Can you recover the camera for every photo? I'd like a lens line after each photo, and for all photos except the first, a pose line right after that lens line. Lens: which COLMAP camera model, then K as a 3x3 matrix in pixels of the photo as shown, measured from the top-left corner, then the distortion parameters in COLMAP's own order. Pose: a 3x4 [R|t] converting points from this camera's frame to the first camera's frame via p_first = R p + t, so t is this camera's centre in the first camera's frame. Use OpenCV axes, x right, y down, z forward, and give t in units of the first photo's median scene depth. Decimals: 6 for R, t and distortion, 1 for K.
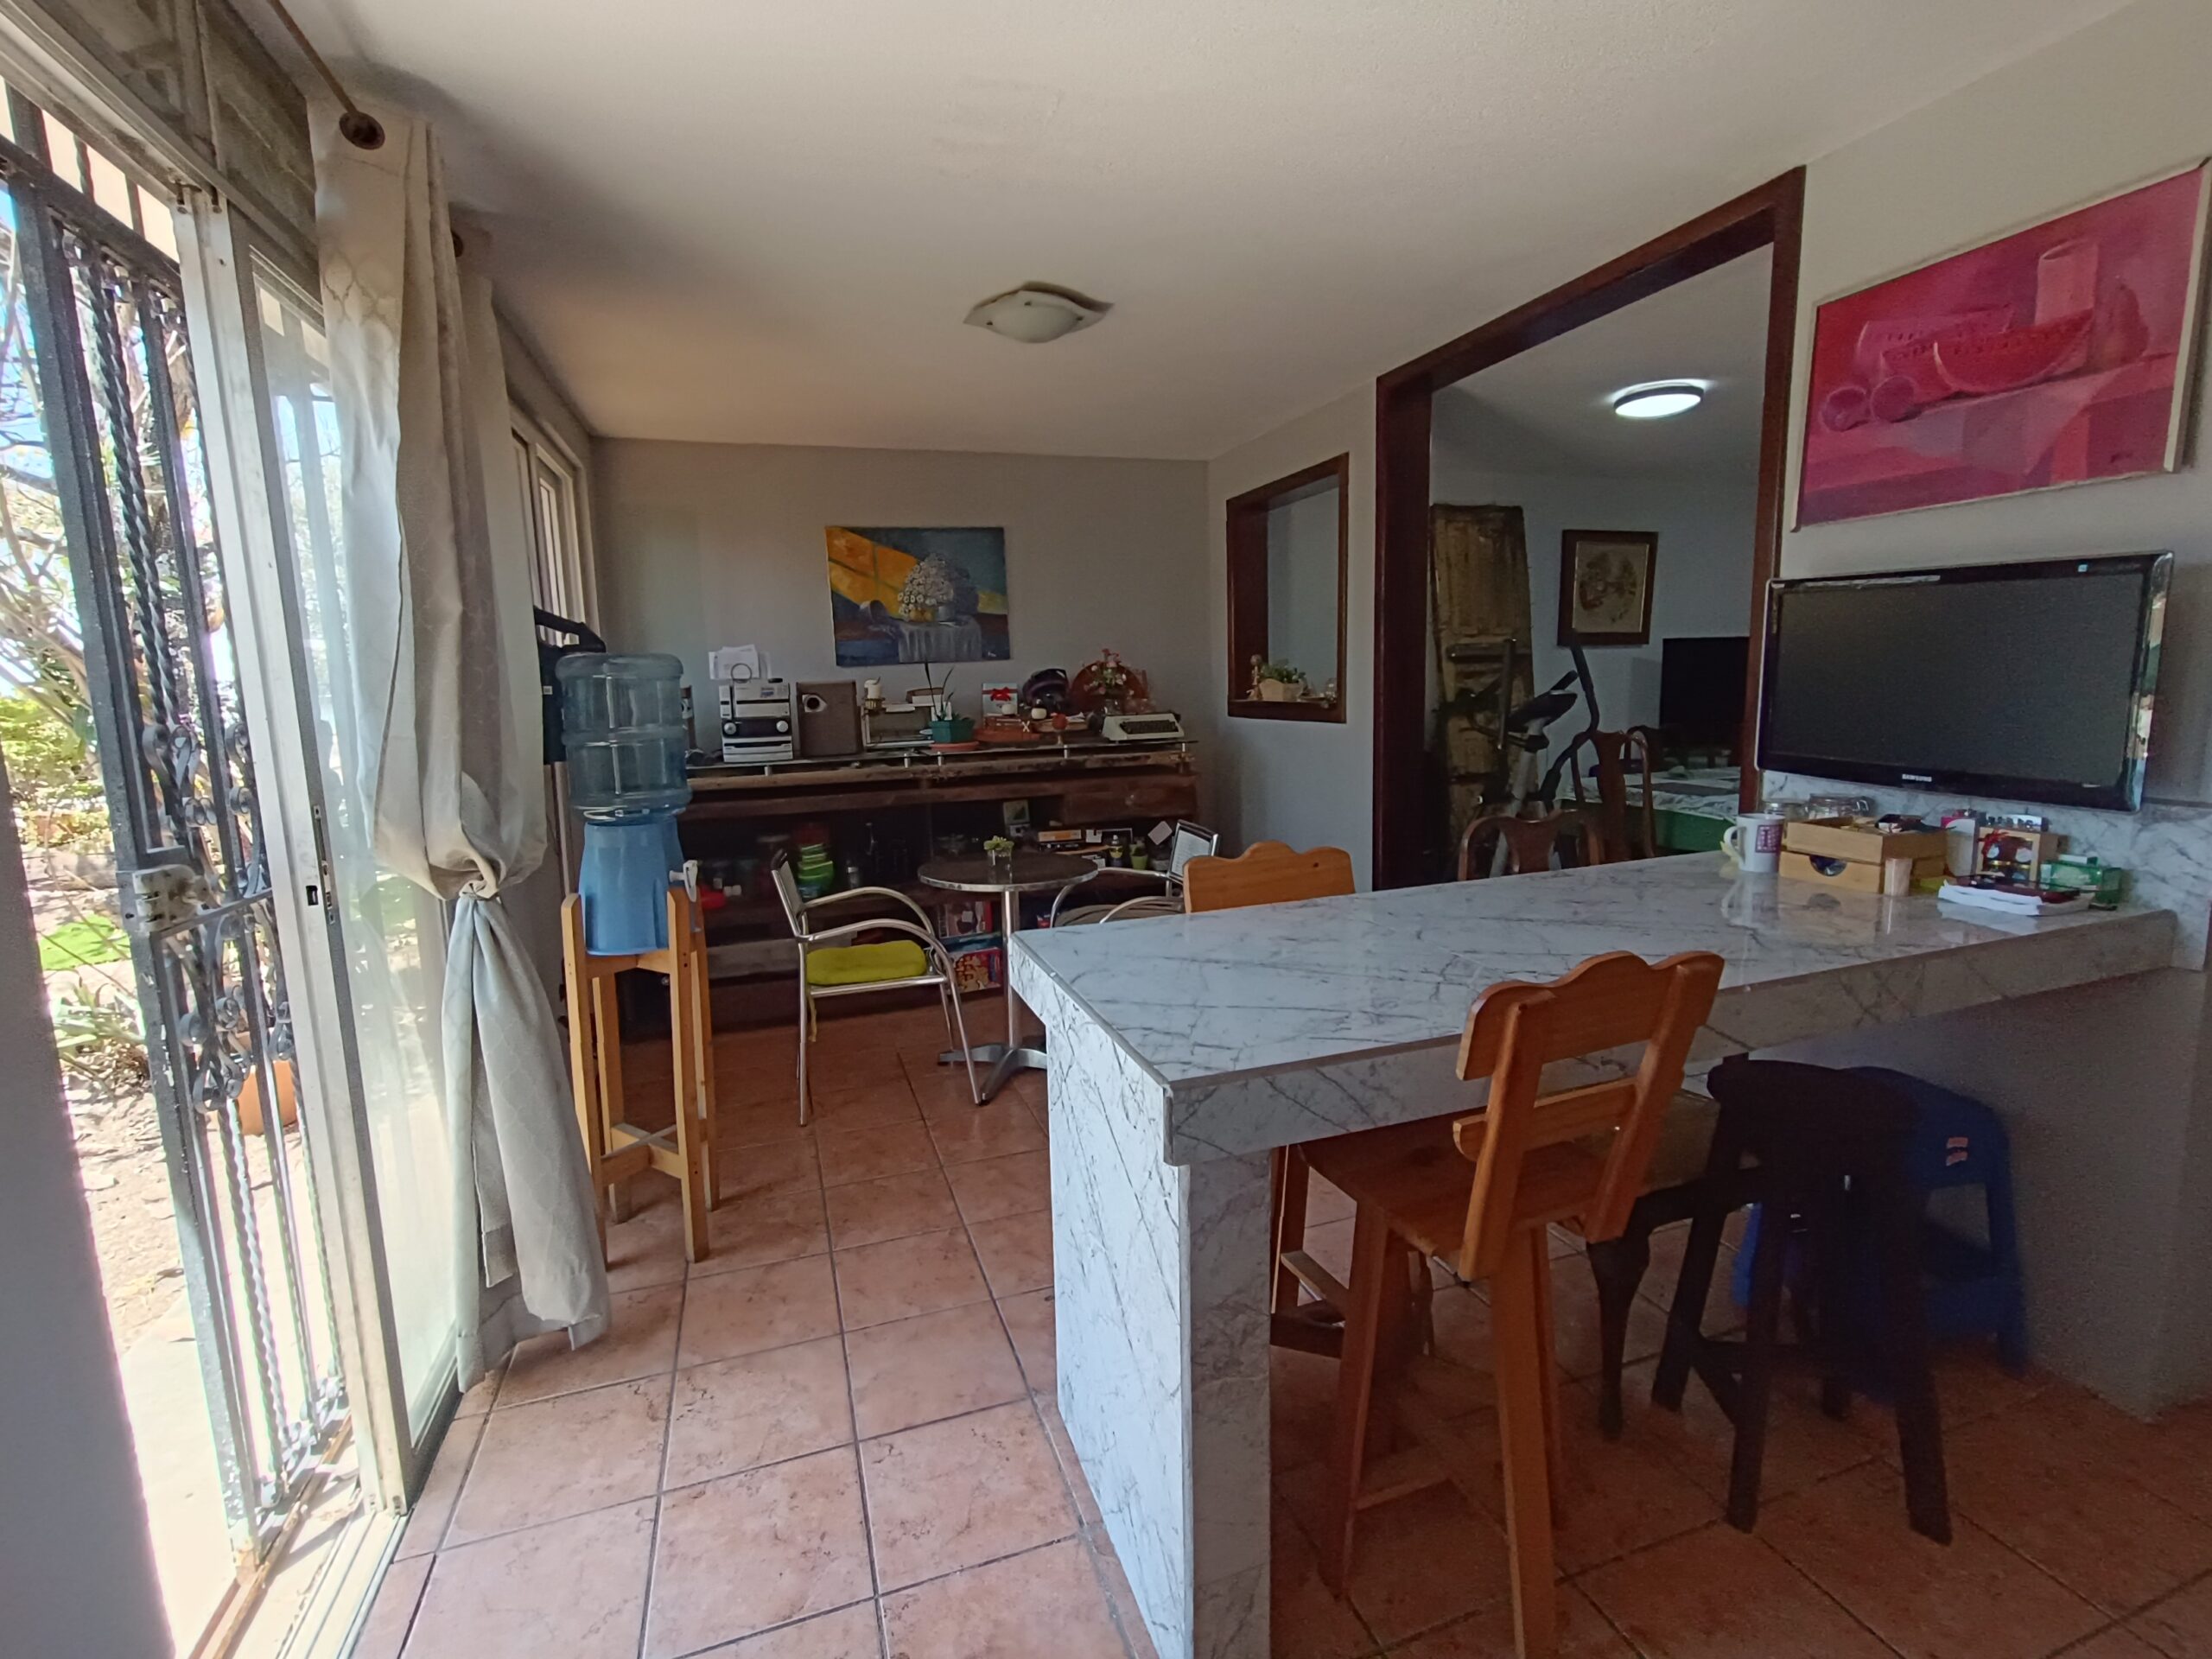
lens RADIAL K [[1006.0, 0, 1097.1], [0, 1006.0, 824.3], [0, 0, 1]] dist [0.001745, 0.000305]
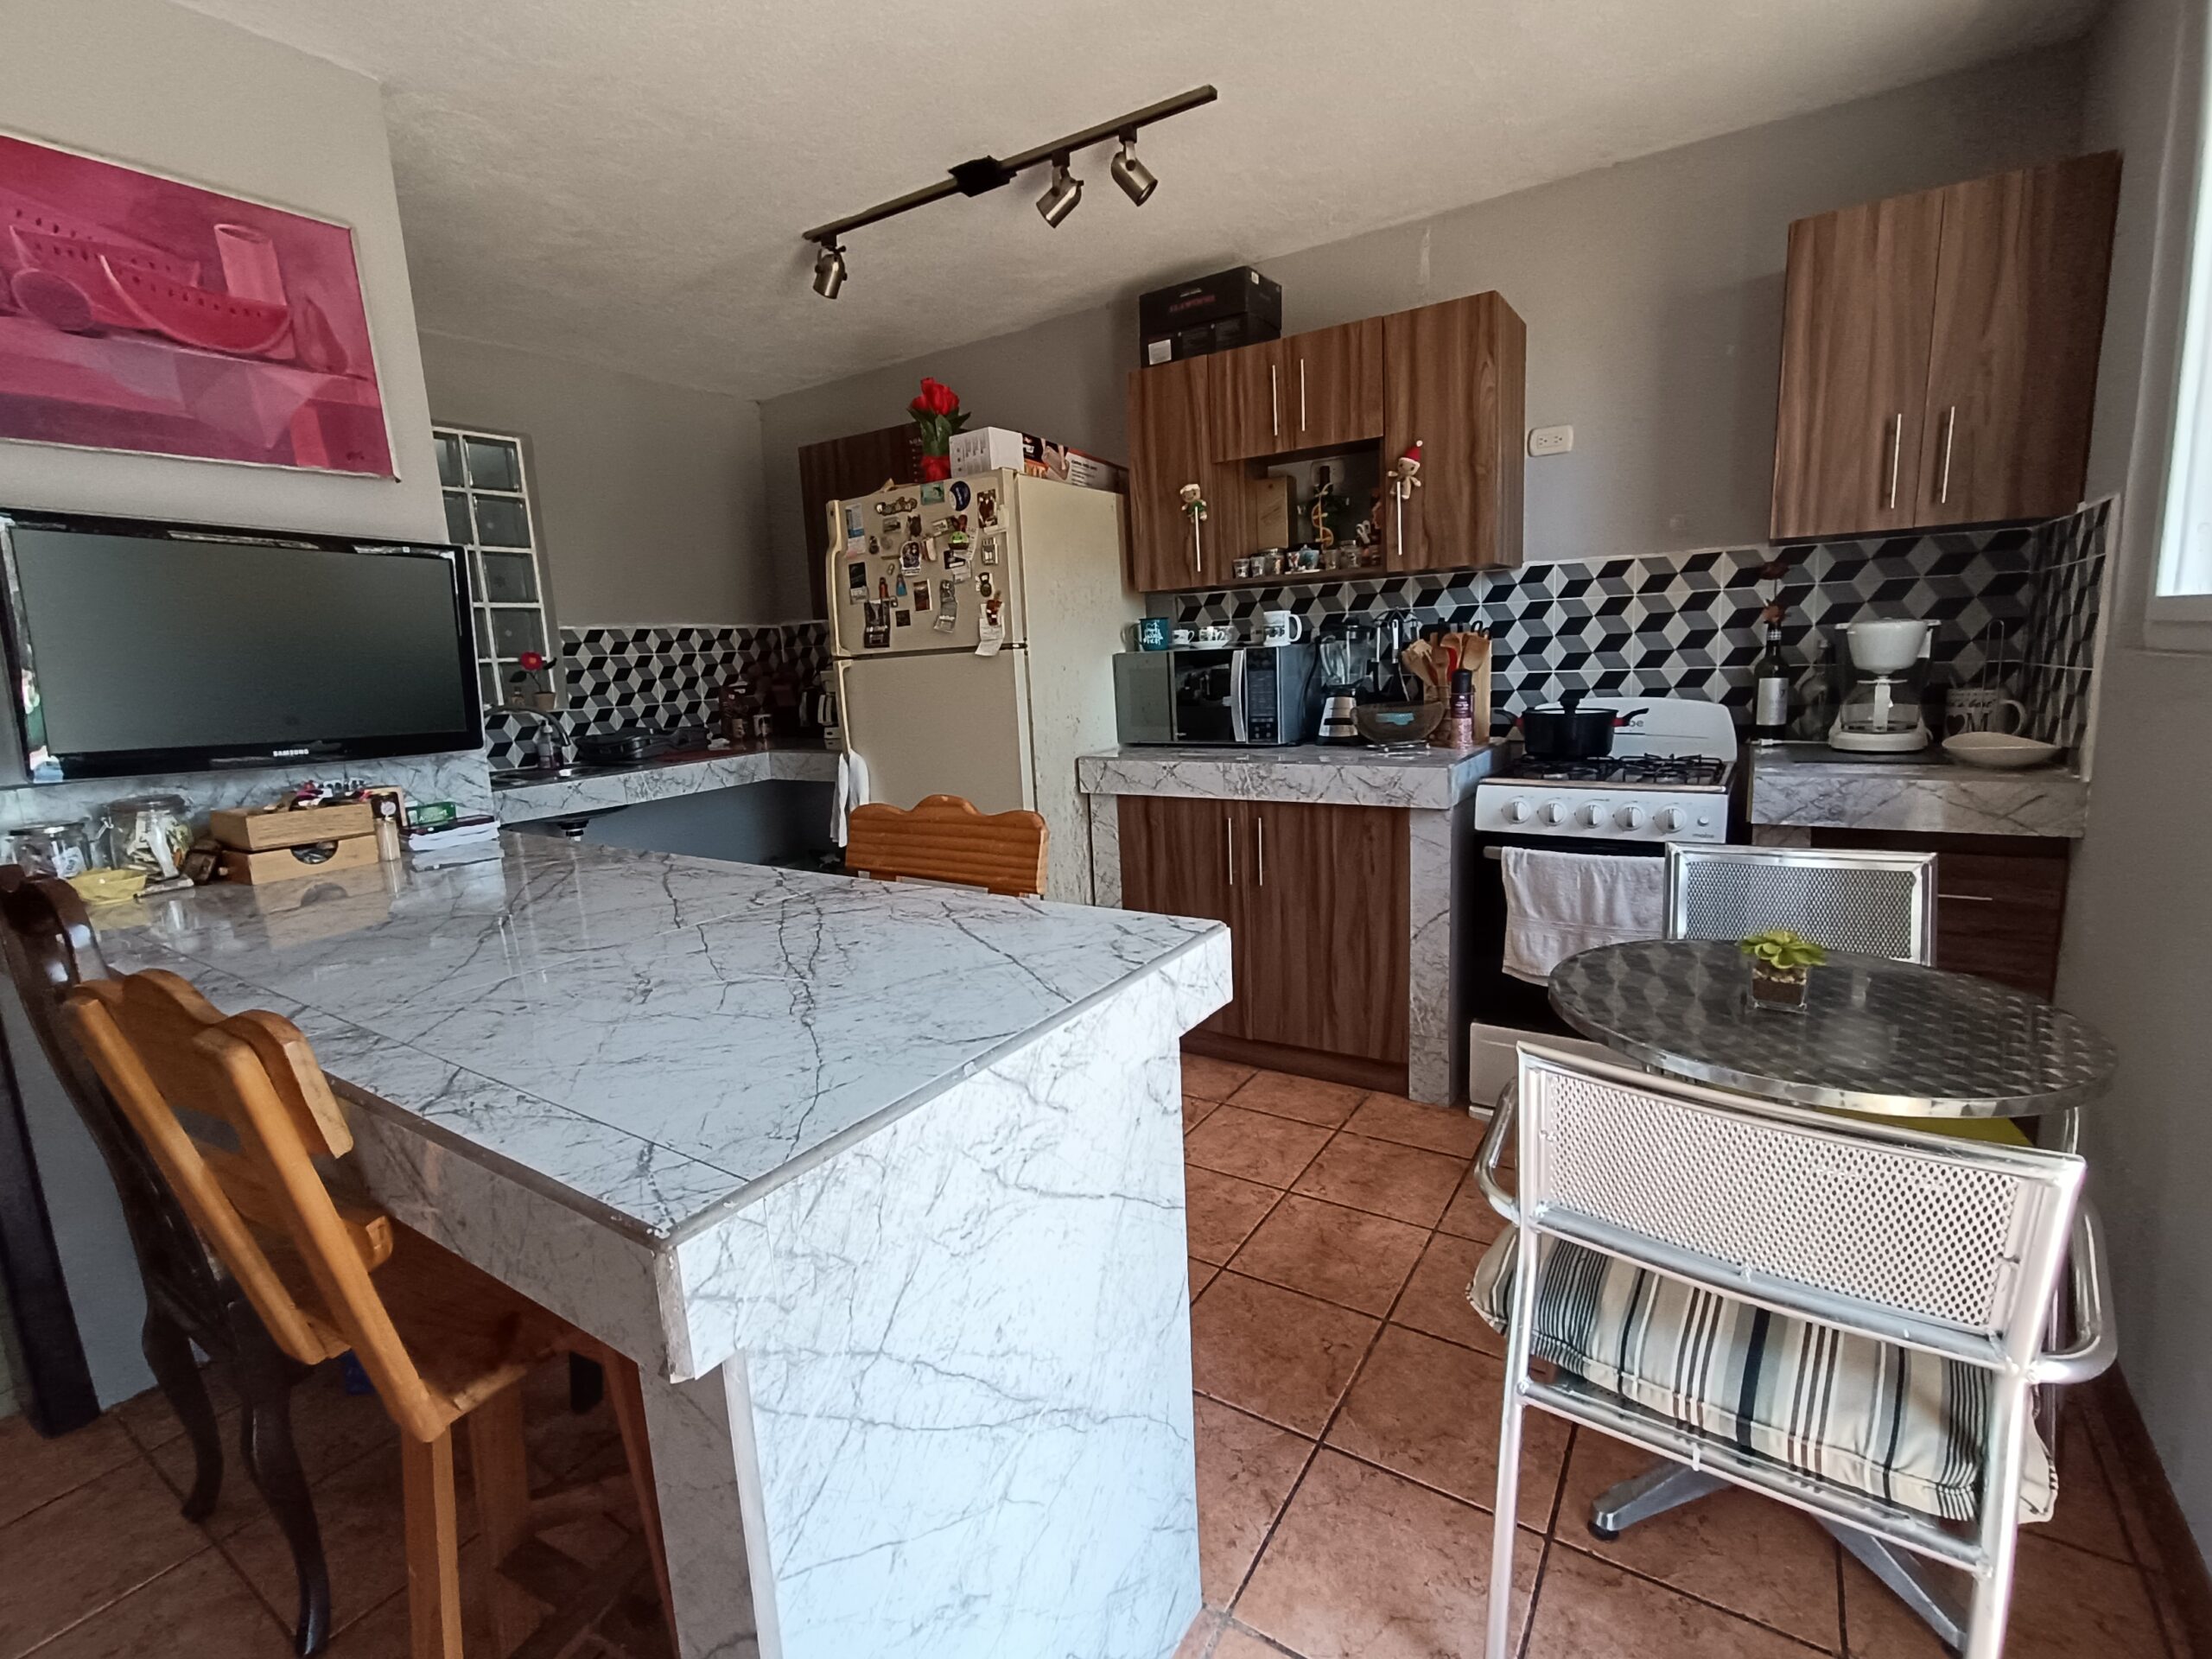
lens RADIAL K [[1006.0, 0, 1090.3], [0, 1006.0, 827.5], [0, 0, 1]] dist [0.001745, 0.000305]
pose [[-0.612409, -0.078969, 0.786587, -0.441303], [0.178532, 0.955477, 0.234924, -0.074986], [-0.770118, 0.284301, -0.571044, 1.102777]]
